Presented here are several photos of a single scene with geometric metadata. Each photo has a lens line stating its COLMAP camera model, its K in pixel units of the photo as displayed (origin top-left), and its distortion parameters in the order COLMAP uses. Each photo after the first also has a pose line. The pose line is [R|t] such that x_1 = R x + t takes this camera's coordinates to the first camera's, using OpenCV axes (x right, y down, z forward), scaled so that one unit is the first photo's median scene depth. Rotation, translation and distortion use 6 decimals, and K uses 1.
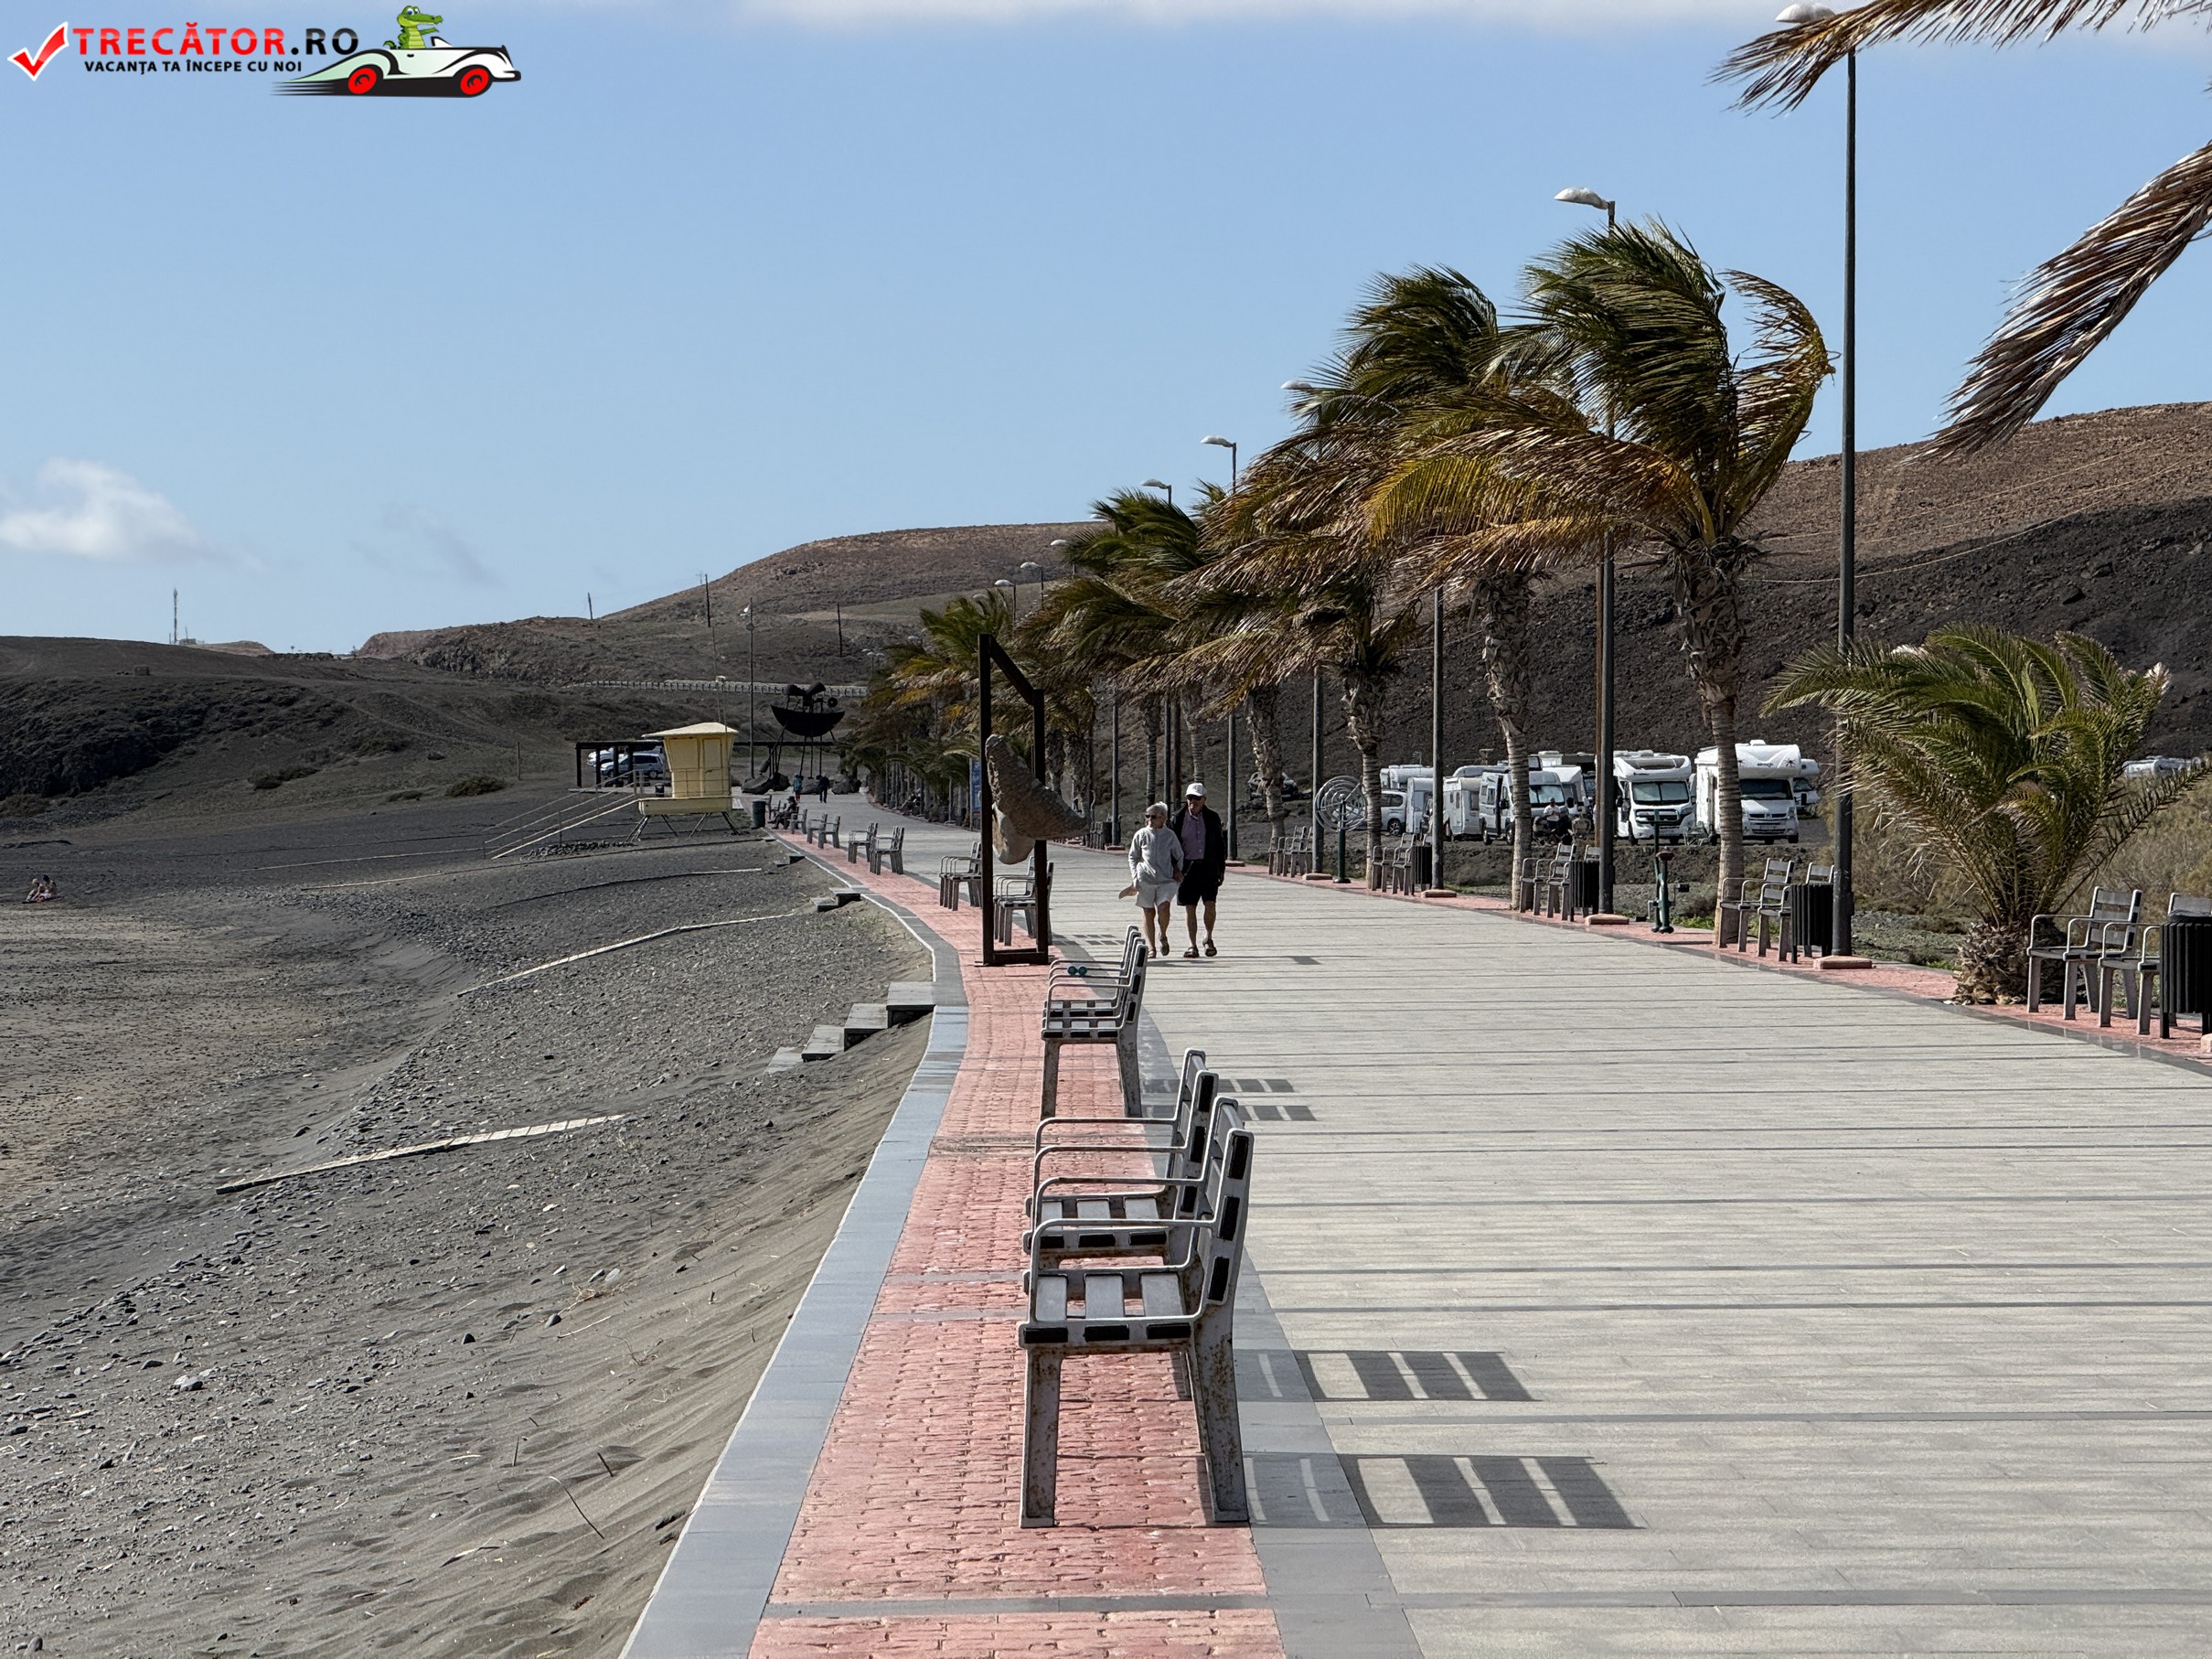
lens RADIAL K [[7815.3, 0, 1084.2], [0, 7815.3, 829.9], [0, 0, 1]] dist [0.197028, 0.745961]
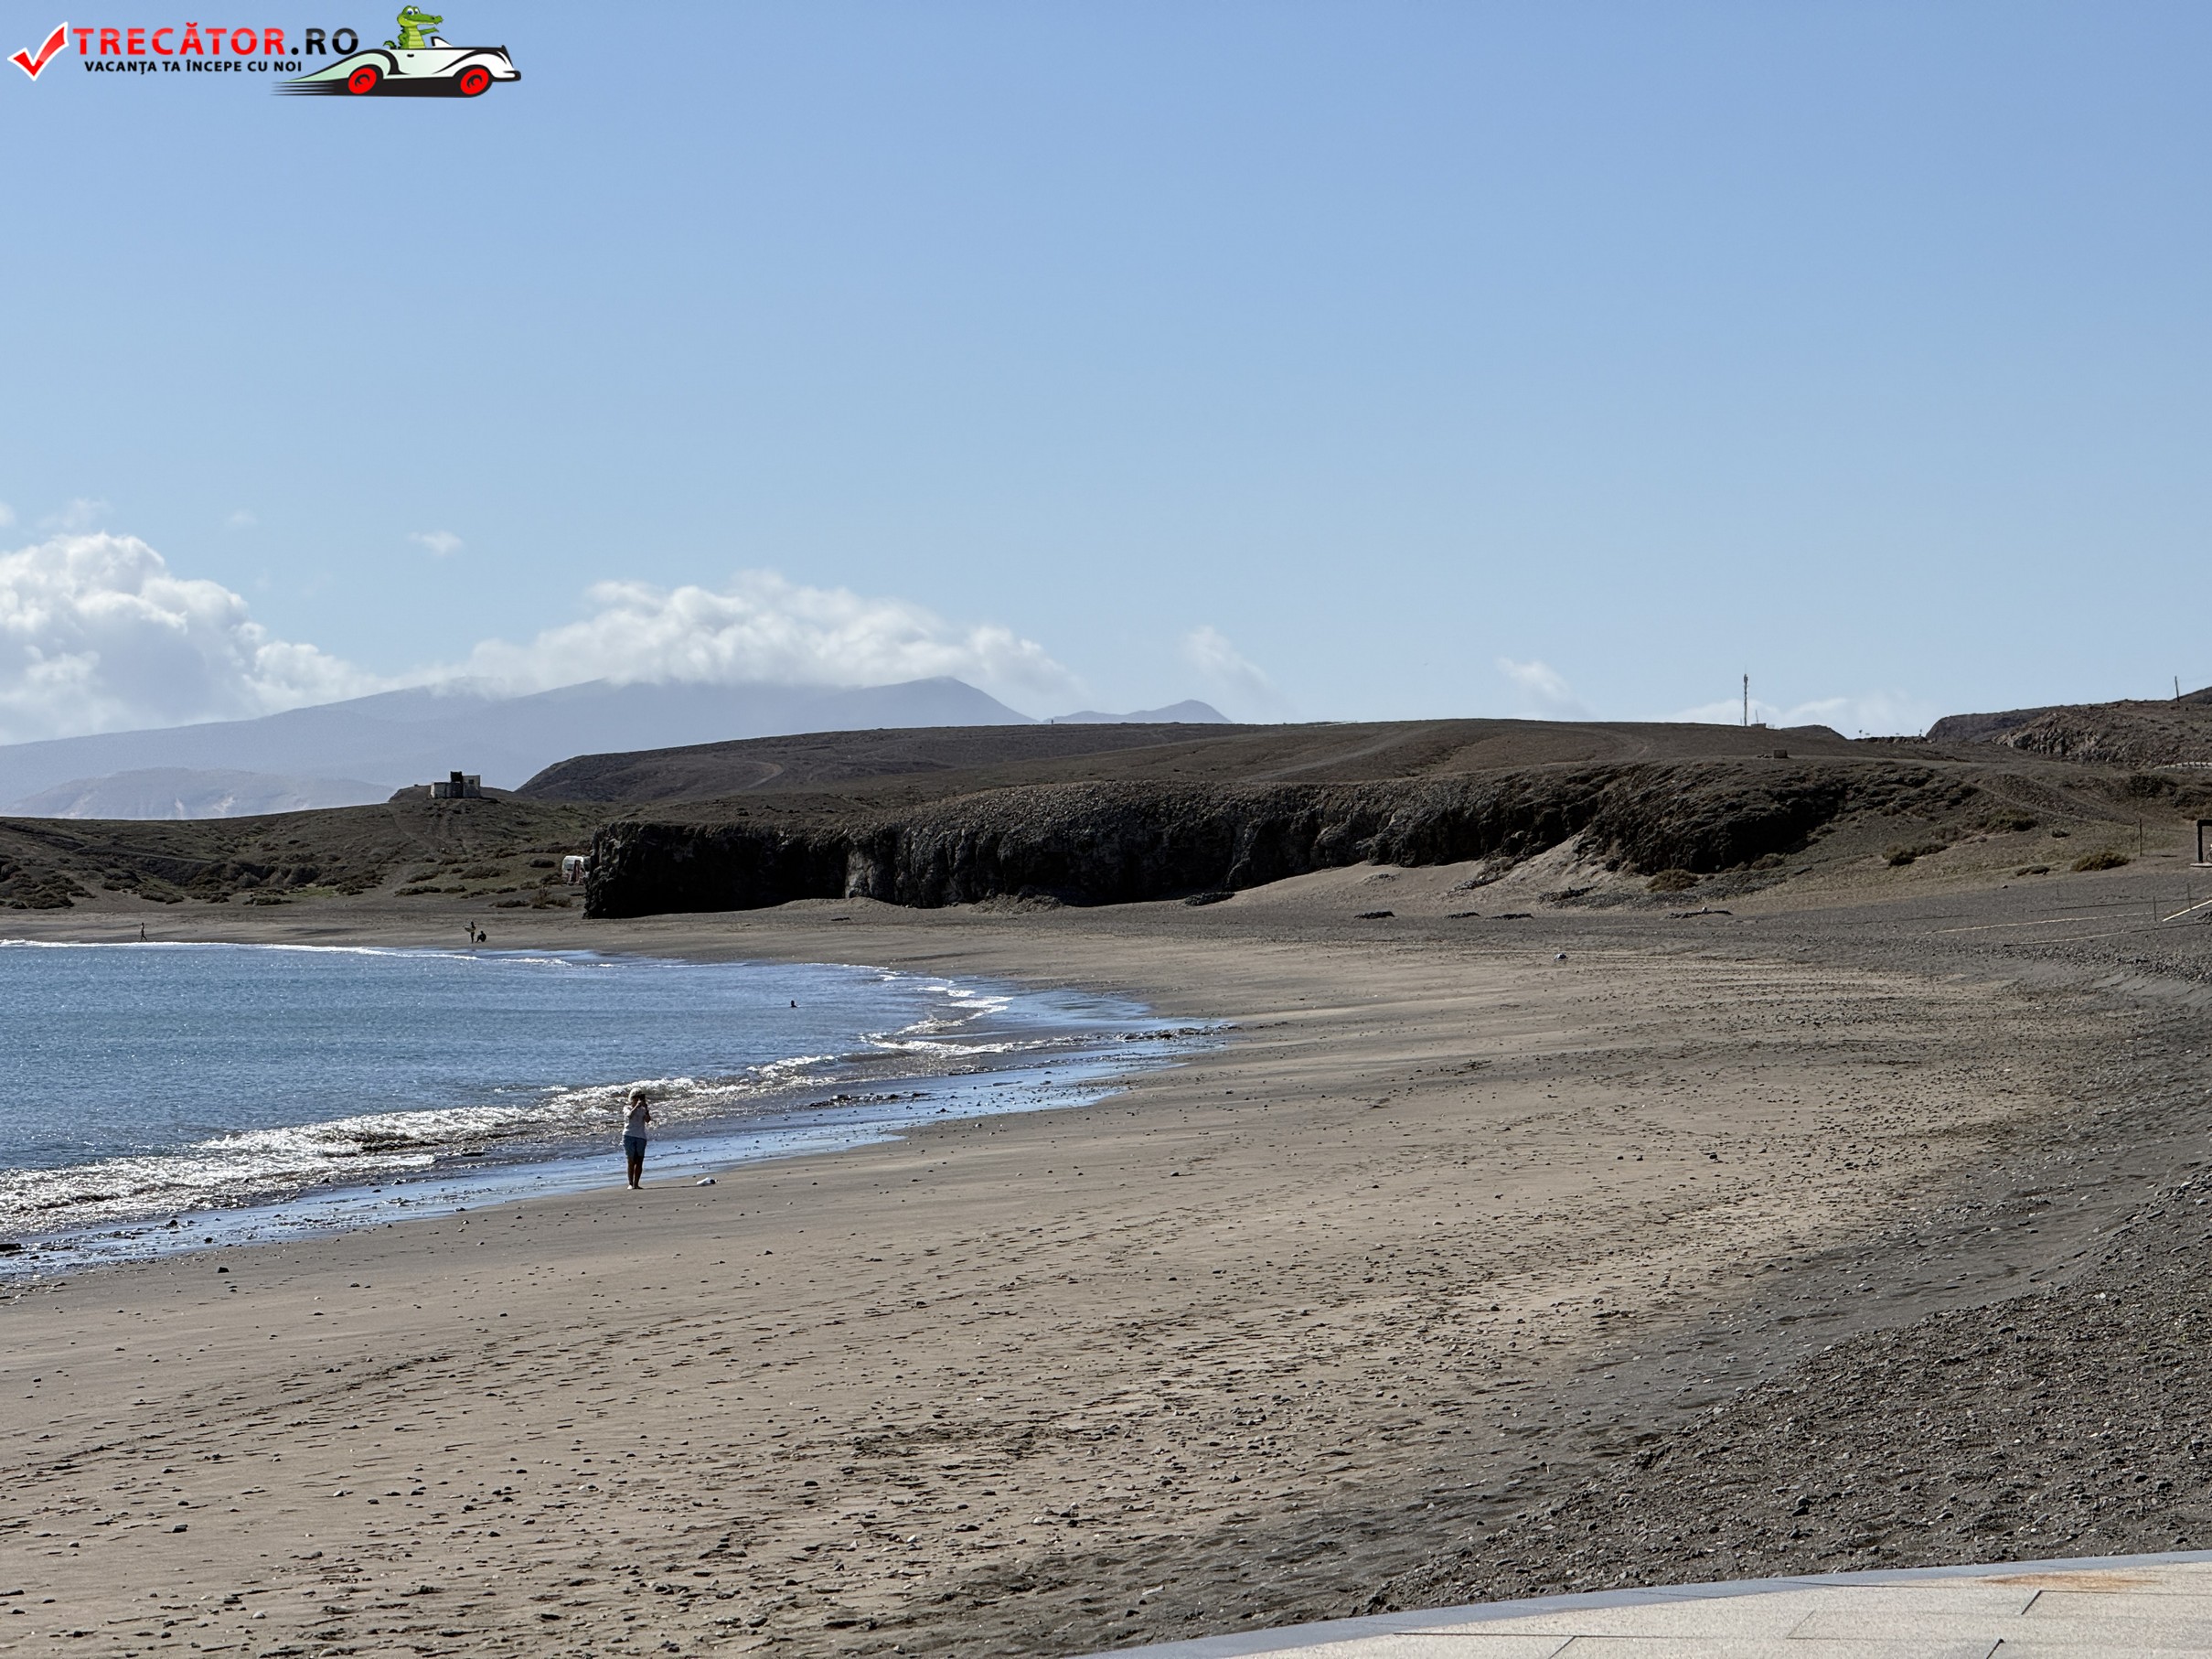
lens RADIAL K [[7815.3, 0, 1084.2], [0, 7815.3, 829.9], [0, 0, 1]] dist [0.197028, 0.745961]
pose [[0.980536, -0.001237, -0.196336, -0.009490], [-0.000855, 0.999944, -0.010569, 0.003472], [0.196338, 0.010531, 0.980480, -0.160403]]
